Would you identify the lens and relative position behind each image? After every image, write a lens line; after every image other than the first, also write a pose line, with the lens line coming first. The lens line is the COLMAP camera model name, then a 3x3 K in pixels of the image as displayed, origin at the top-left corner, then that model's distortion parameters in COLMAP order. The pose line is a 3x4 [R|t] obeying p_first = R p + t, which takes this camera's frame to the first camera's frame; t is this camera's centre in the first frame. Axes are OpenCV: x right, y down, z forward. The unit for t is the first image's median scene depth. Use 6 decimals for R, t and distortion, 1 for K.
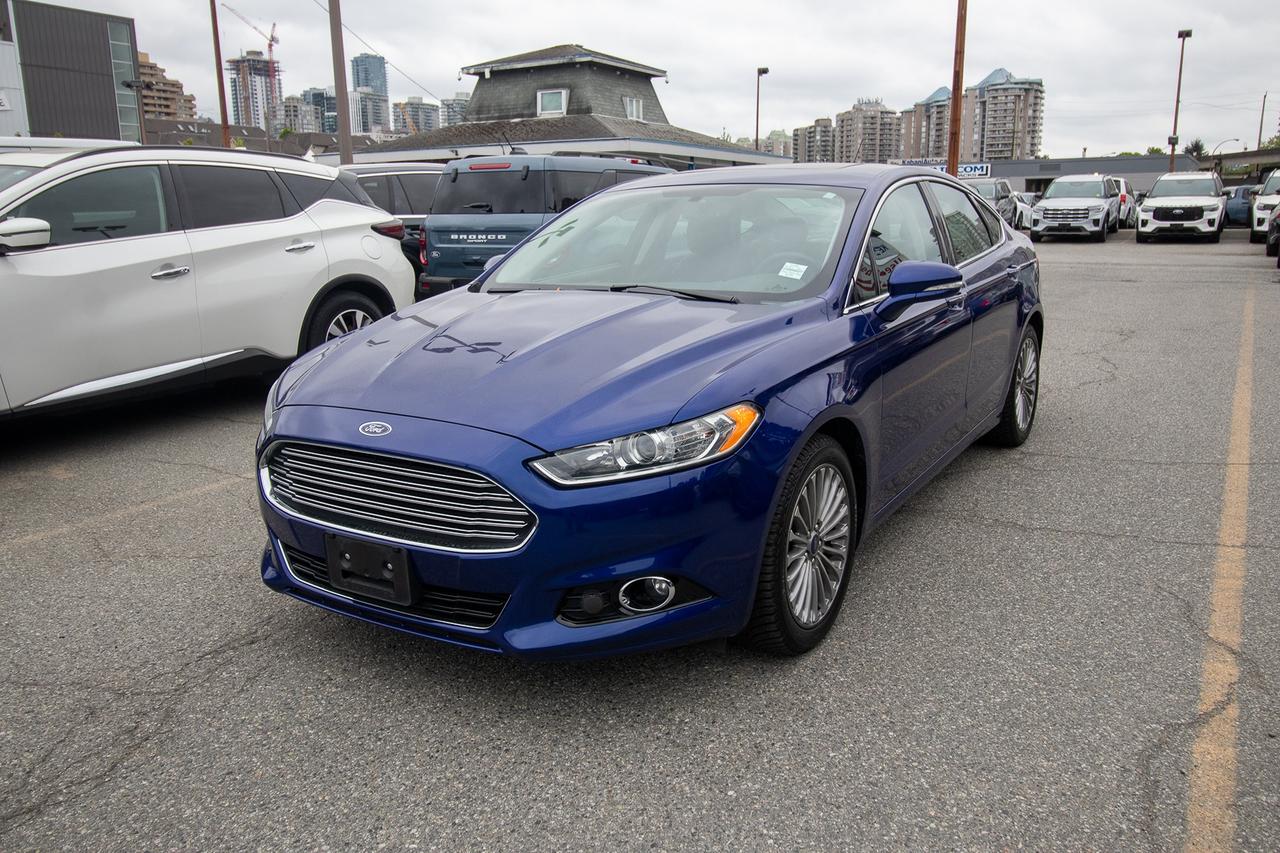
lens RADIAL K [[1008.3, 0, 639.5], [0, 1008.3, 428.3], [0, 0, 1]] dist [0.016112, -0.005153]
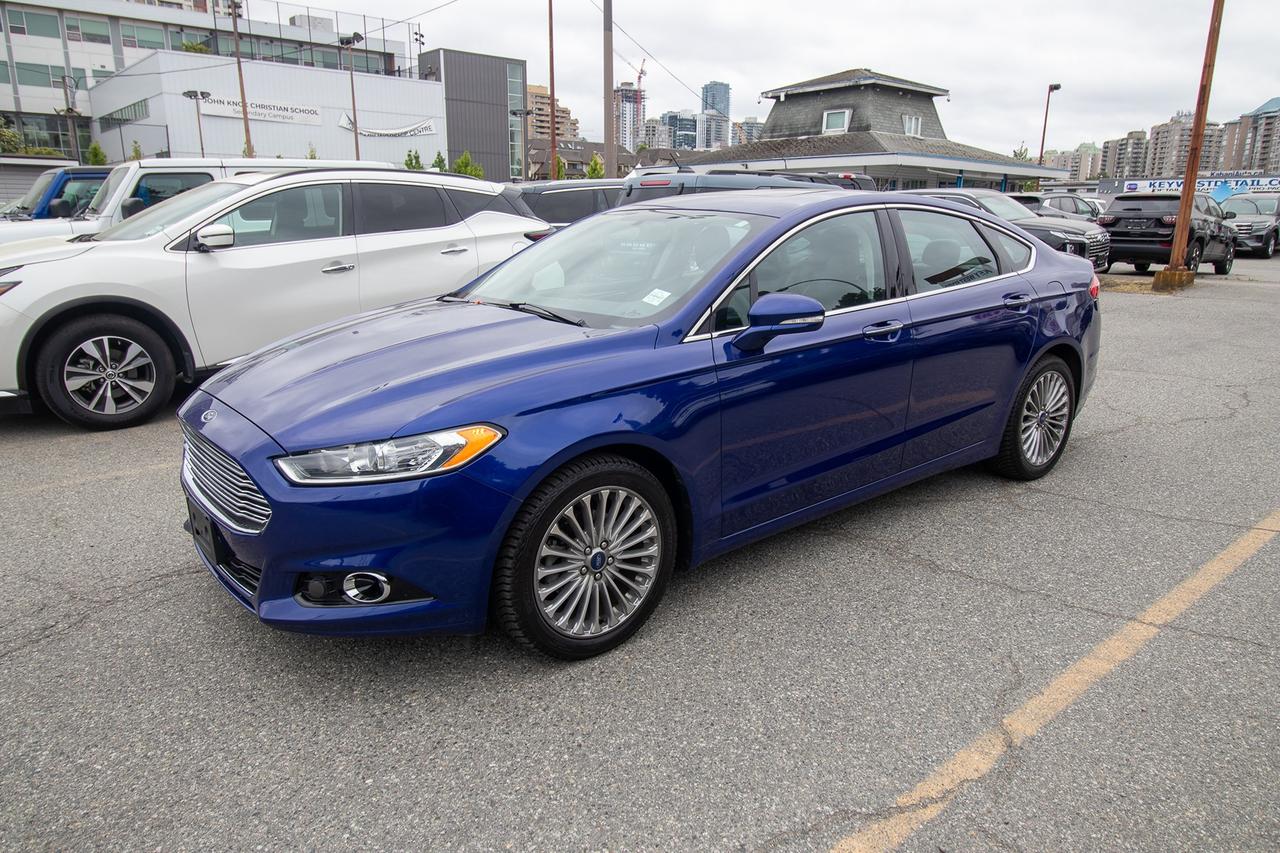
lens RADIAL K [[854.8, 0, 637.3], [0, 854.8, 425.3], [0, 0, 1]] dist [0.015217, -0.012137]
pose [[0.945359, 0.095956, -0.311591, 0.194212], [-0.086841, 0.995292, 0.043033, -0.027530], [0.314253, -0.013623, 0.949241, 0.068363]]
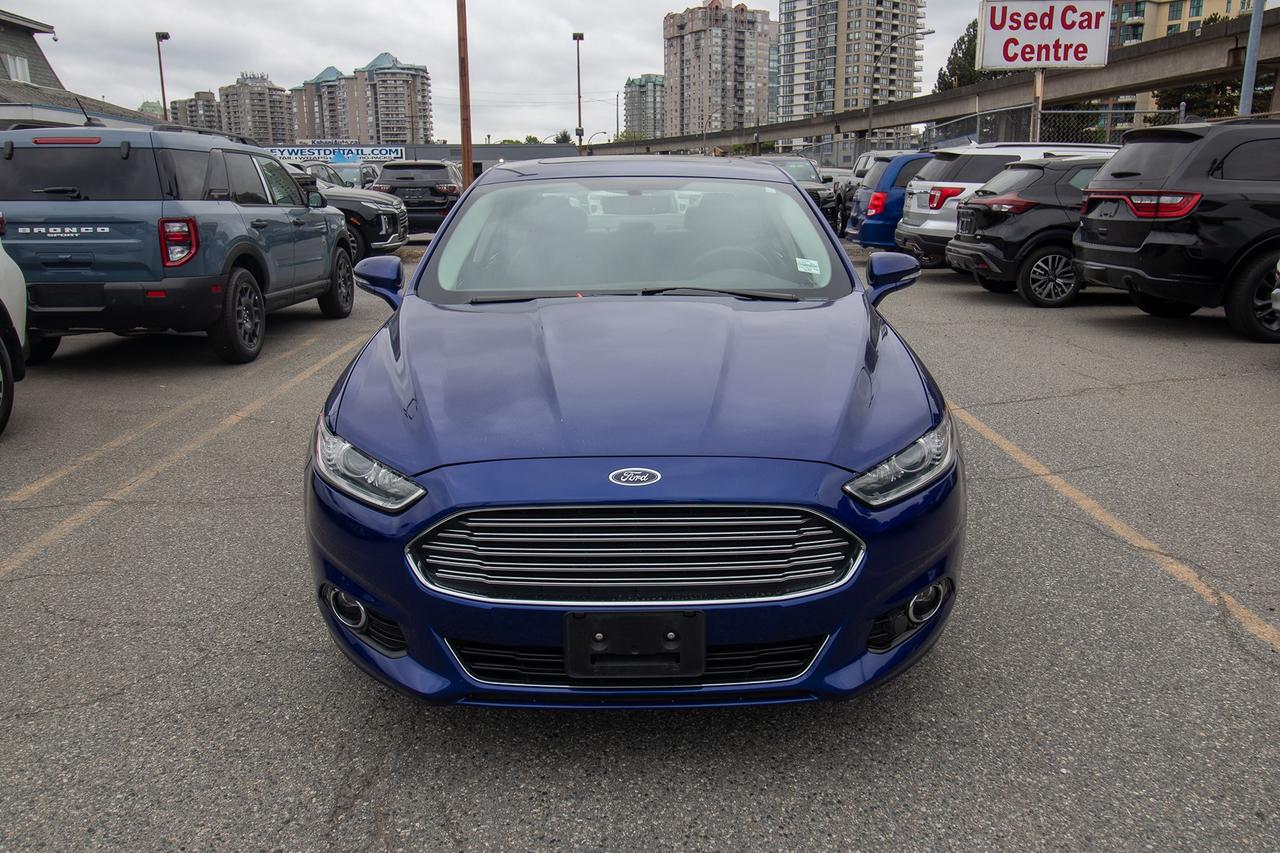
lens RADIAL K [[1008.3, 0, 643.2], [0, 1008.3, 430.2], [0, 0, 1]] dist [0.016112, -0.005153]
pose [[0.844234, -0.119838, 0.522405, -0.246673], [0.109877, 0.992679, 0.050151, -0.028292], [-0.524591, 0.015061, 0.851221, 0.104476]]
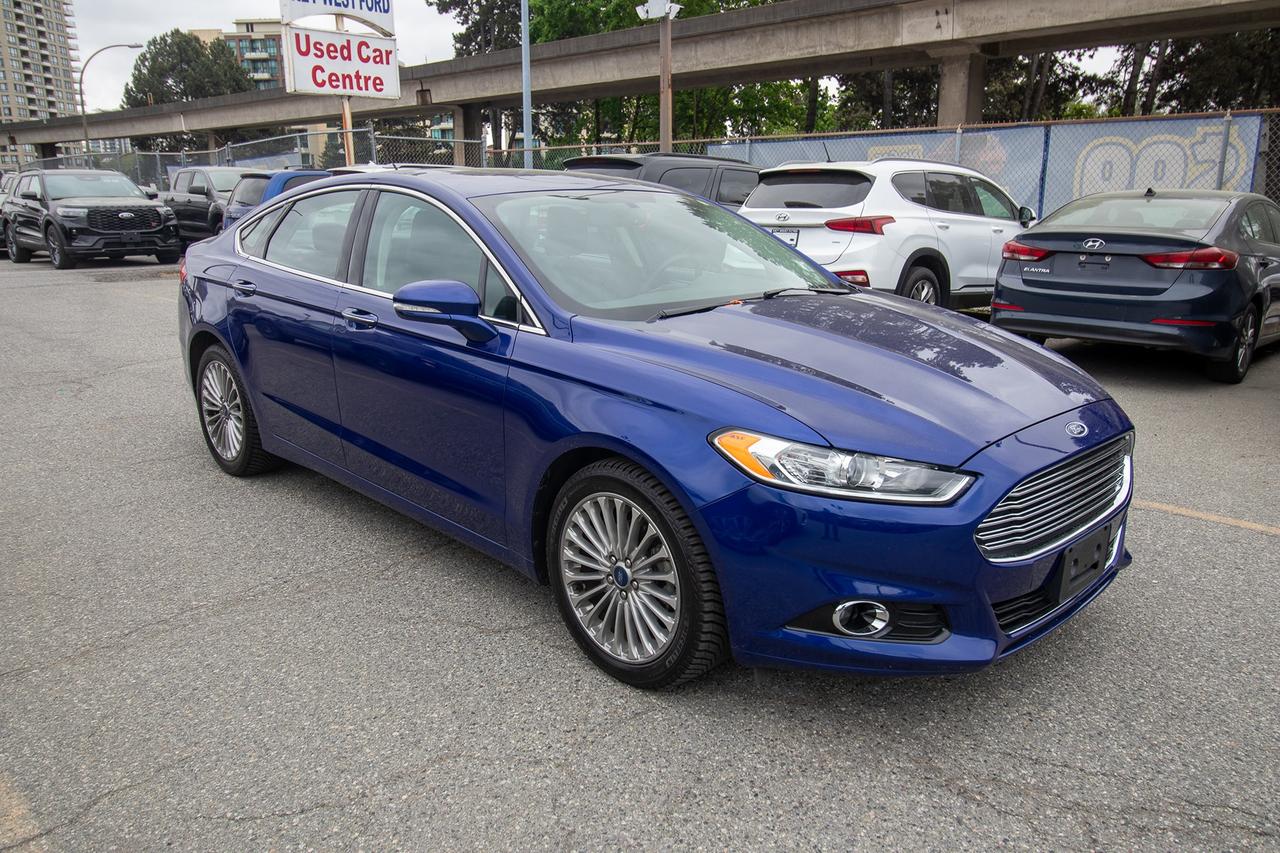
lens RADIAL K [[960.9, 0, 642.3], [0, 960.9, 423.0], [0, 0, 1]] dist [0.007627, -0.000307]
pose [[0.231540, -0.209333, 0.950036, -0.467895], [0.207345, 0.964754, 0.162043, -0.092539], [-0.950472, 0.159466, 0.266783, 0.417126]]
